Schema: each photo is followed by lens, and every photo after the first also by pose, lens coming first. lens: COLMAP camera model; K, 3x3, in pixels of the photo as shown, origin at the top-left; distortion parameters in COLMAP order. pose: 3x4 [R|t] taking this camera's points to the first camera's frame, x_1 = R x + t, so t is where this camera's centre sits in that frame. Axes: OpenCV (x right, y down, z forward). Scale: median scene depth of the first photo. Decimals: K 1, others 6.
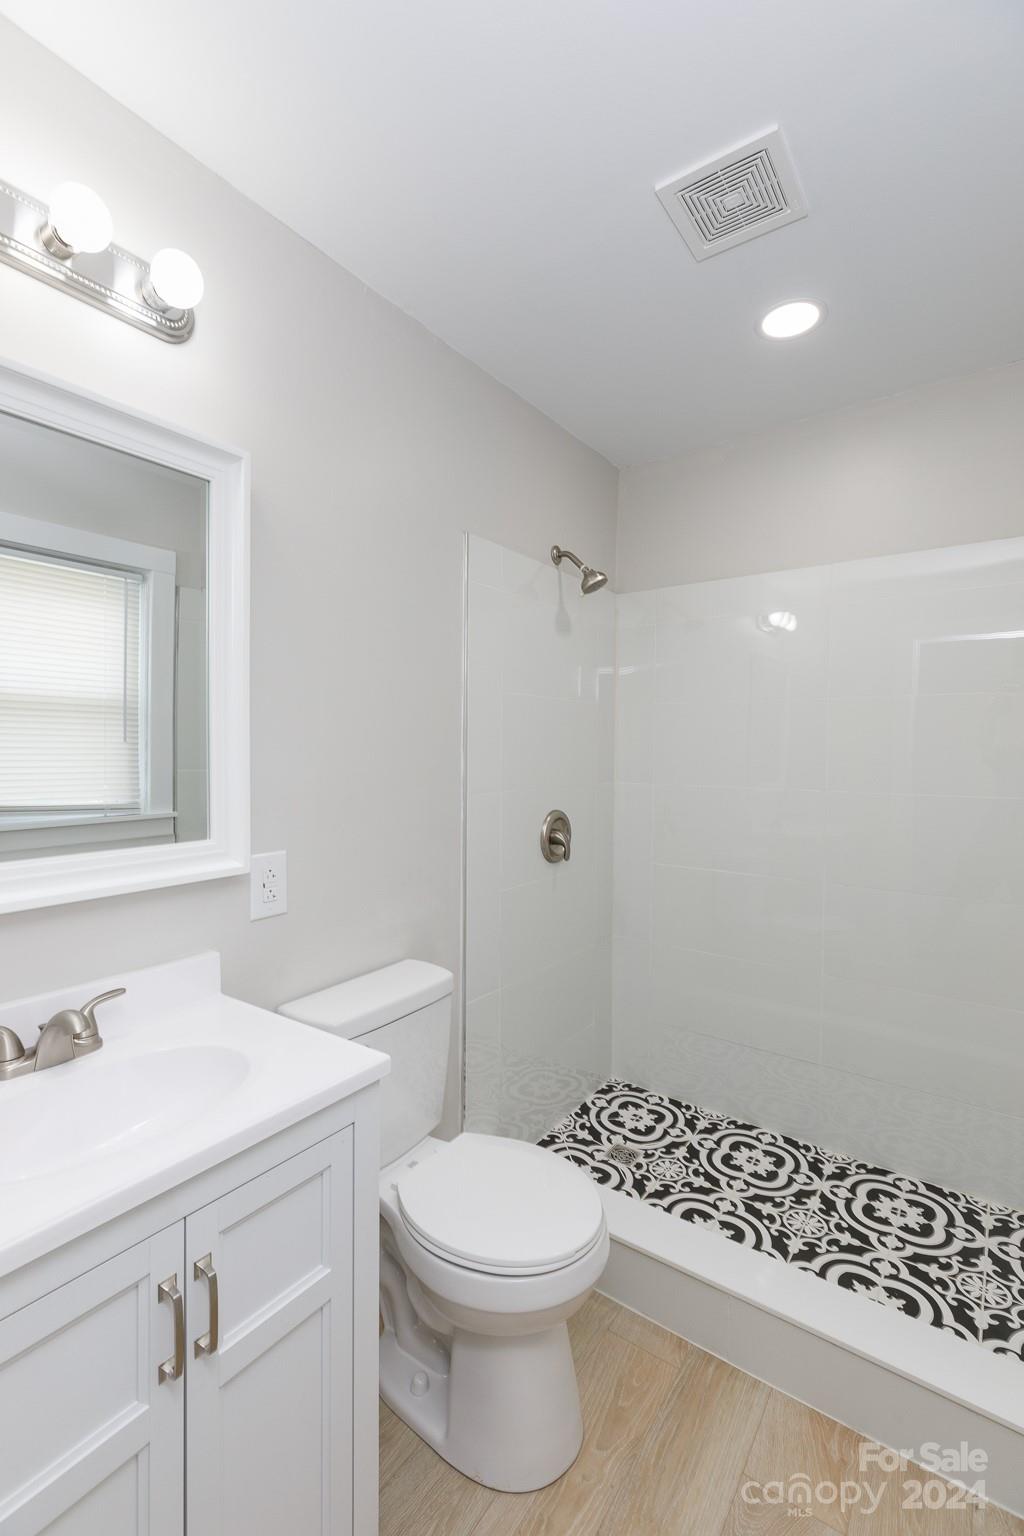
lens RADIAL K [[684.8, 0, 512.0], [0, 684.8, 768.0], [0, 0, 1]] dist [0.002920, 0.000386]
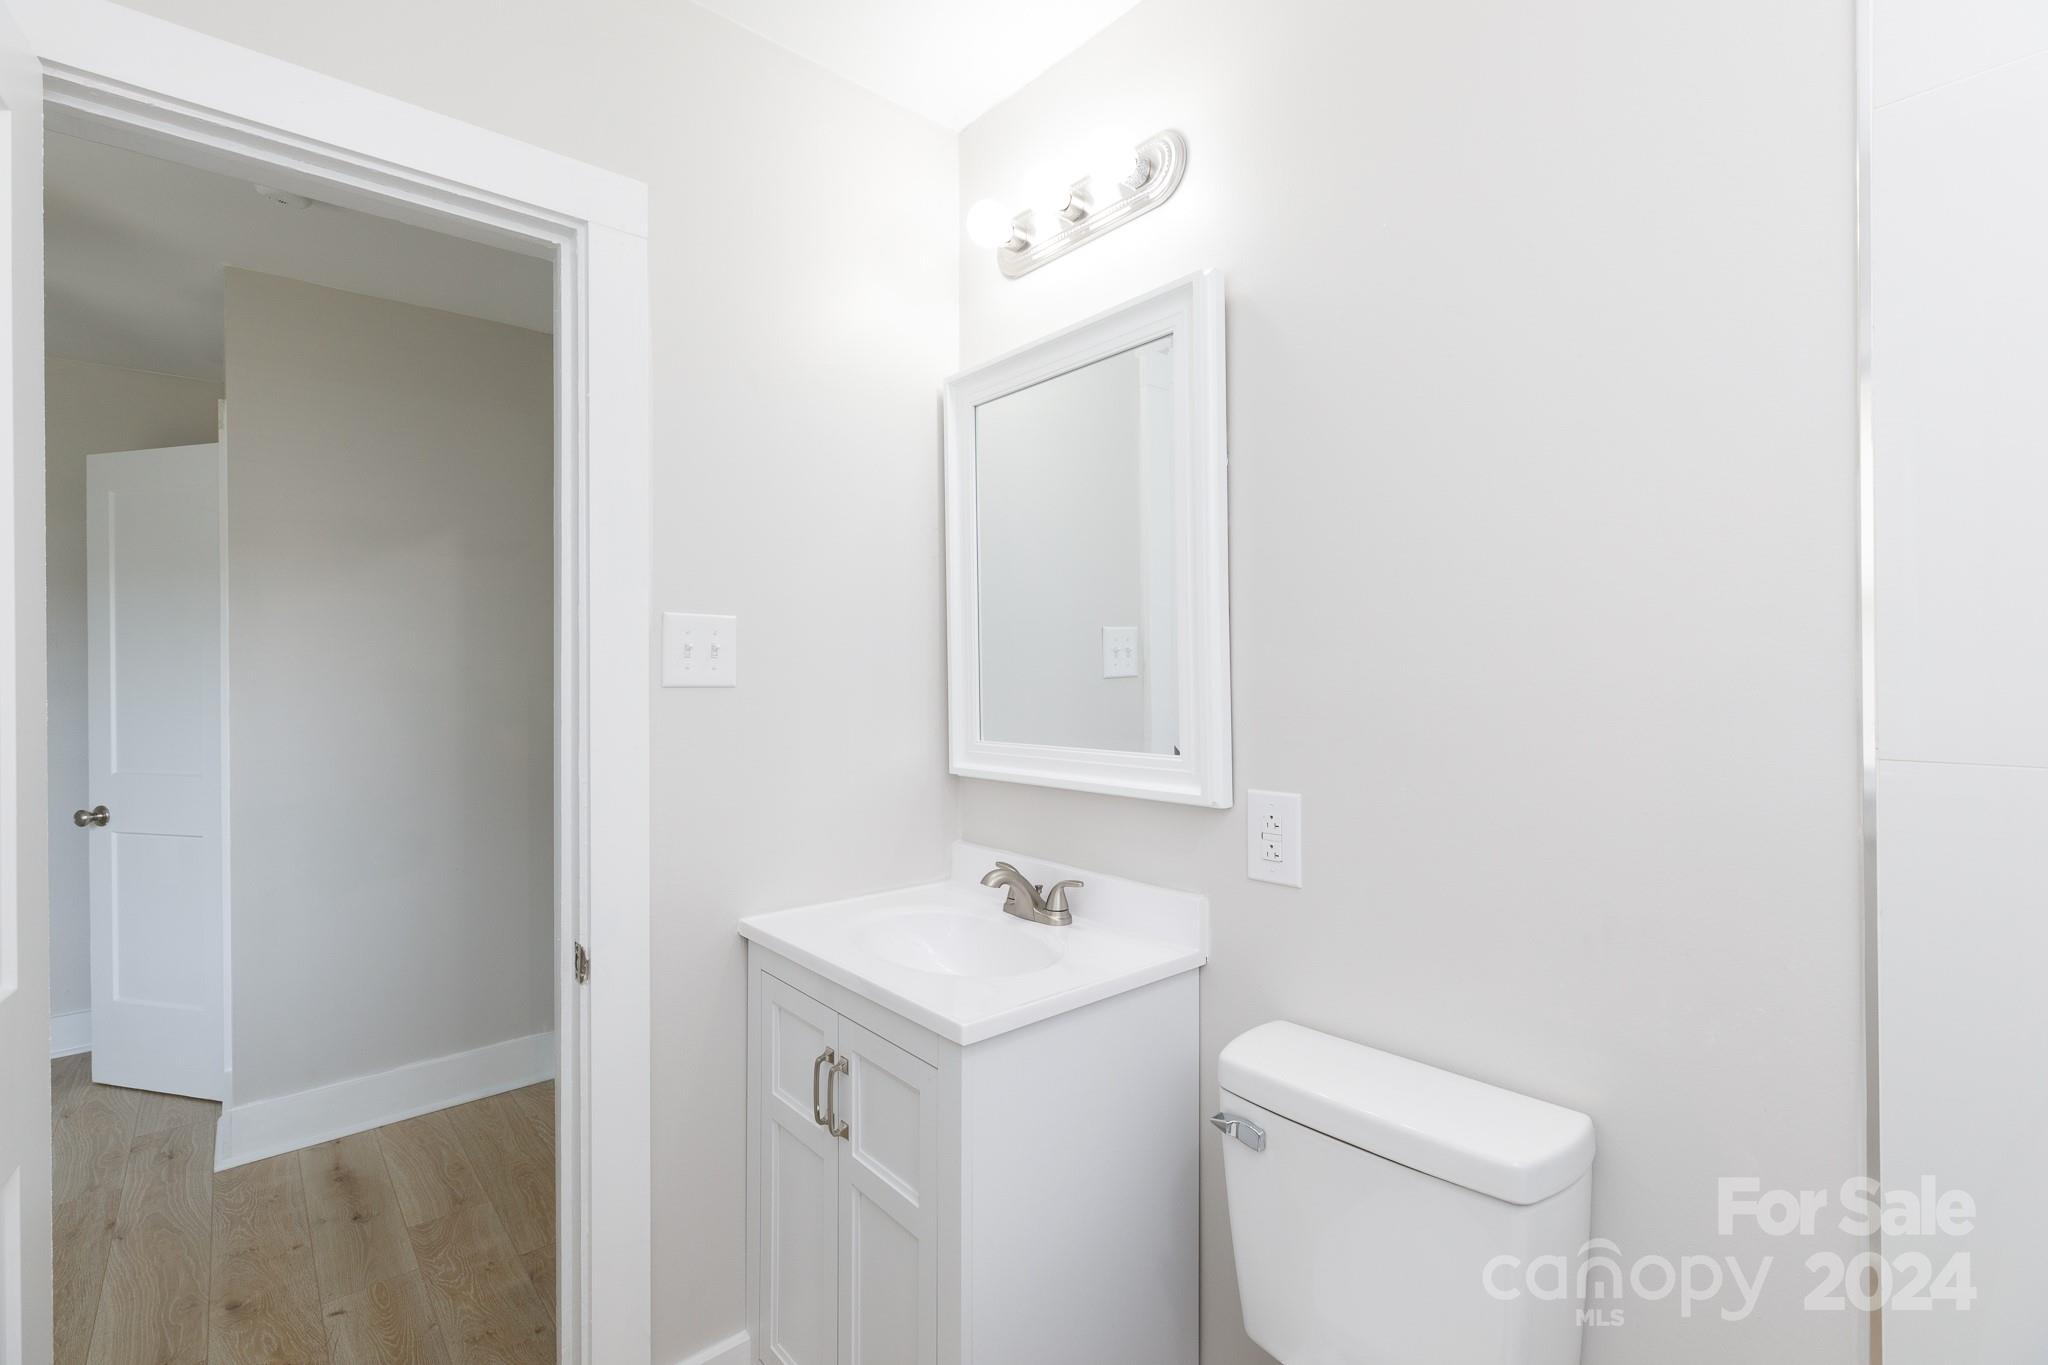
lens RADIAL K [[913.1, 0, 1022.8], [0, 913.1, 671.9], [0, 0, 1]] dist [0.002920, 0.000386]
pose [[-0.231492, -0.009411, -0.972791, 0.624335], [-0.025939, 0.999657, -0.003499, 0.010344], [0.972491, 0.024423, -0.231656, 0.968225]]
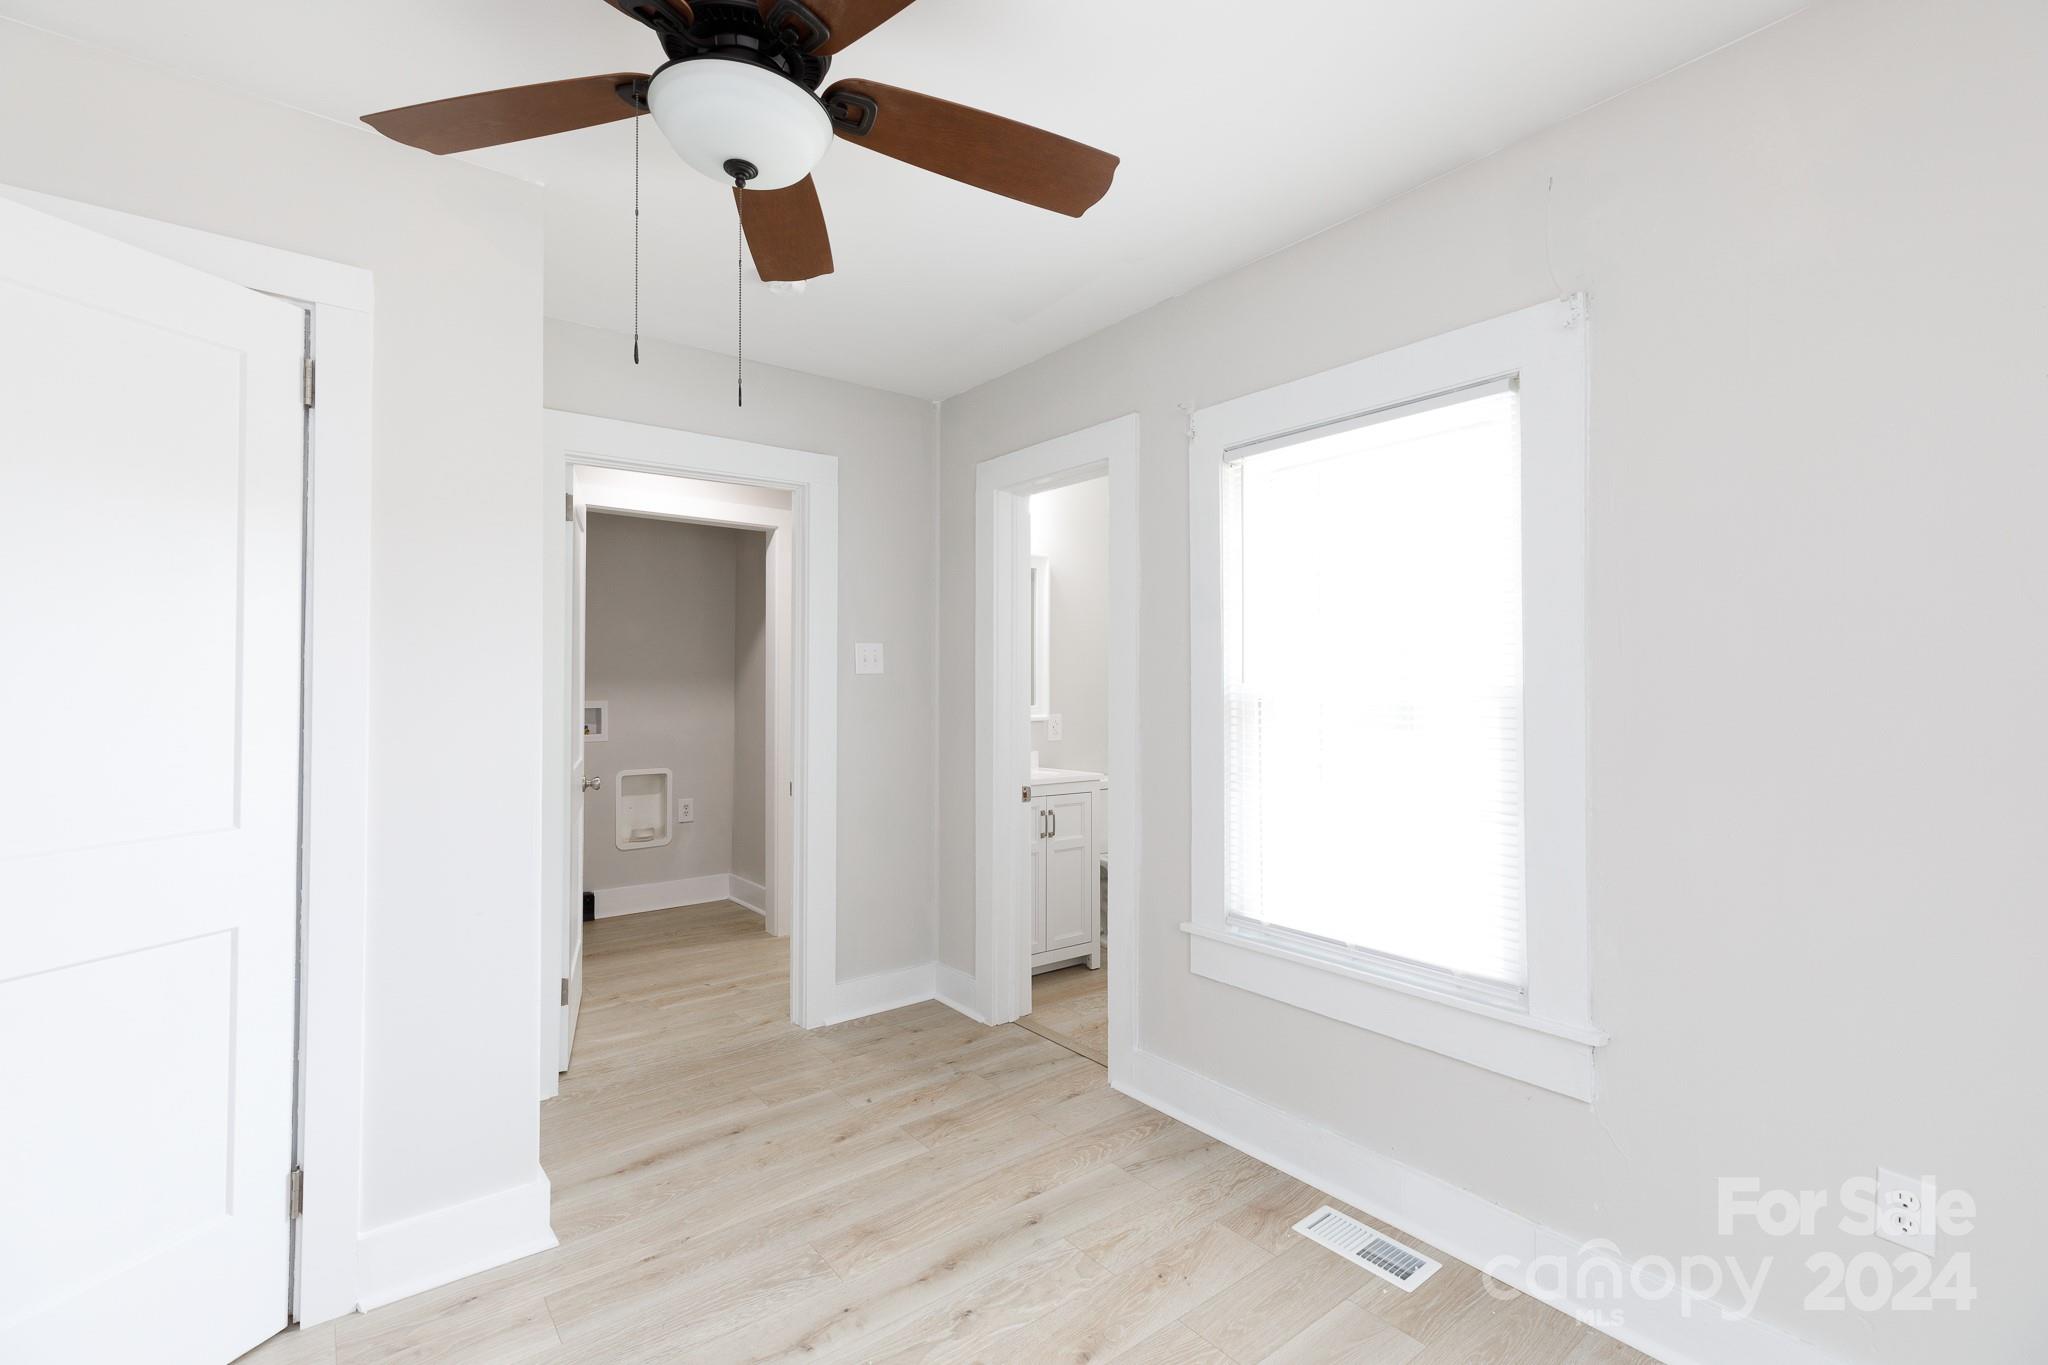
lens RADIAL K [[913.1, 0, 1022.8], [0, 913.1, 671.9], [0, 0, 1]] dist [0.002920, 0.000386]
pose [[0.961356, -0.014889, -0.274905, 0.428122], [0.000970, 0.998713, -0.050699, 0.138033], [0.275306, 0.048473, 0.960134, -2.154566]]
